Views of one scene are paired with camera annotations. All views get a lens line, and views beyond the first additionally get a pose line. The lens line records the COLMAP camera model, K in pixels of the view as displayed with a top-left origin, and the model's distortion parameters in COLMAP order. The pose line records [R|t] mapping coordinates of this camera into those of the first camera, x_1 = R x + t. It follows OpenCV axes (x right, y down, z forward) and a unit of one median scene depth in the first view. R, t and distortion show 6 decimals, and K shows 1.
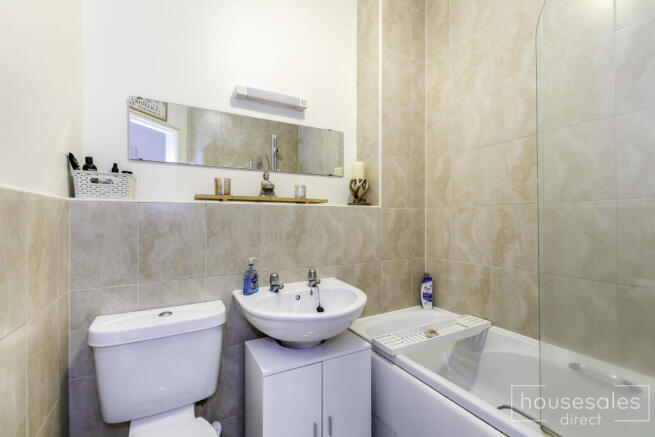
lens RADIAL K [[286.2, 0, 338.0], [0, 286.2, 218.2], [0, 0, 1]] dist [-0.000619, 0.000651]
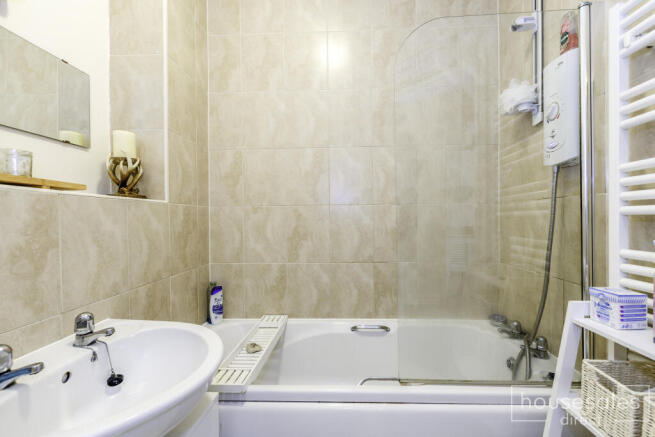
lens RADIAL K [[286.2, 0, 329.7], [0, 286.2, 220.3], [0, 0, 1]] dist [-0.000619, 0.000651]
pose [[0.524418, -0.006665, 0.851435, -0.258272], [0.001697, 0.999976, 0.006783, 0.001825], [-0.851459, -0.002112, 0.524417, 0.283242]]
